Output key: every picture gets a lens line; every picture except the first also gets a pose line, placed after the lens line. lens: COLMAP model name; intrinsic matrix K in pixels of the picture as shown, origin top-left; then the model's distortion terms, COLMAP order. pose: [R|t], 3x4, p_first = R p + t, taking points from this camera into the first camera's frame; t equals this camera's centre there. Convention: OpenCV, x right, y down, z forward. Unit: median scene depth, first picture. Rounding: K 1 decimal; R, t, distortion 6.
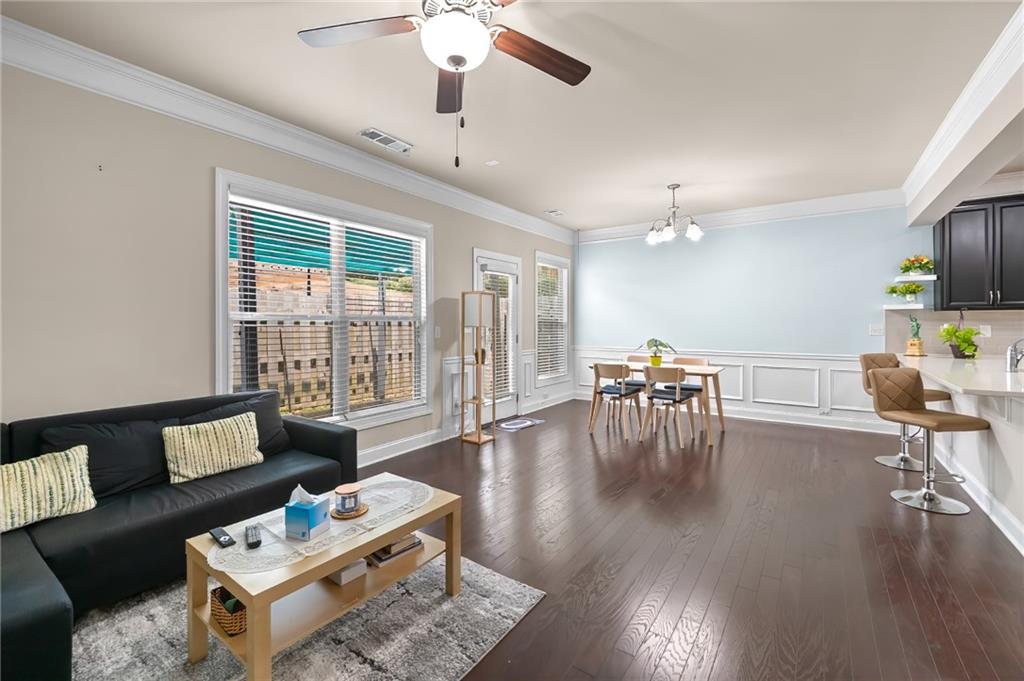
lens RADIAL K [[427.9, 0, 511.1], [0, 427.9, 324.0], [0, 0, 1]] dist [-0.015133, -0.000230]
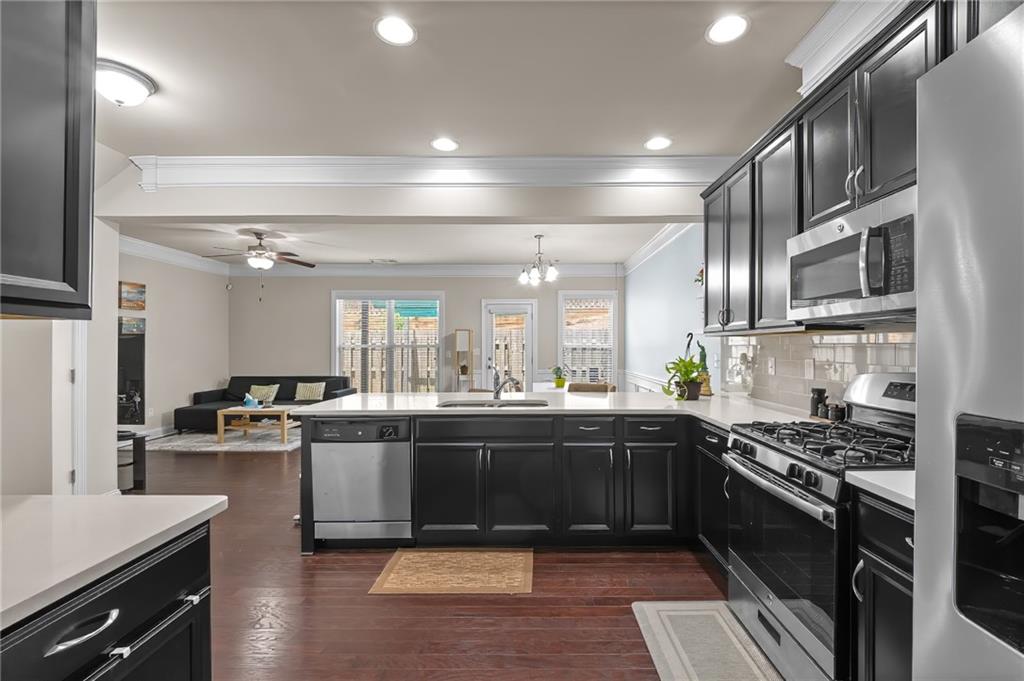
lens RADIAL K [[438.9, 0, 539.0], [0, 438.9, 347.5], [0, 0, 1]] dist [0.000429, -0.000044]
pose [[0.584259, 0.003255, -0.811561, 1.415540], [-0.000600, 0.999993, 0.003579, -0.014547], [0.811567, -0.001604, 0.584257, 0.283087]]
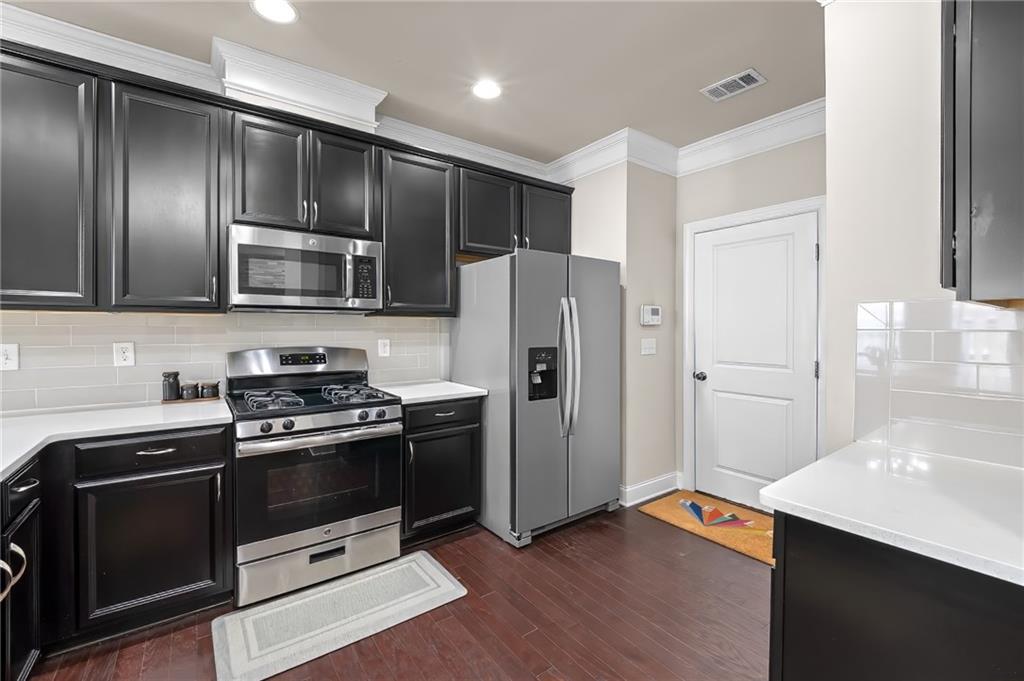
lens RADIAL K [[436.9, 0, 516.7], [0, 436.9, 328.5], [0, 0, 1]] dist [-0.001522, -0.000725]
pose [[0.317713, -0.001754, 0.948185, 0.826080], [-0.007898, 0.999959, 0.004496, -0.019538], [-0.948154, -0.008917, 0.317686, 0.324307]]
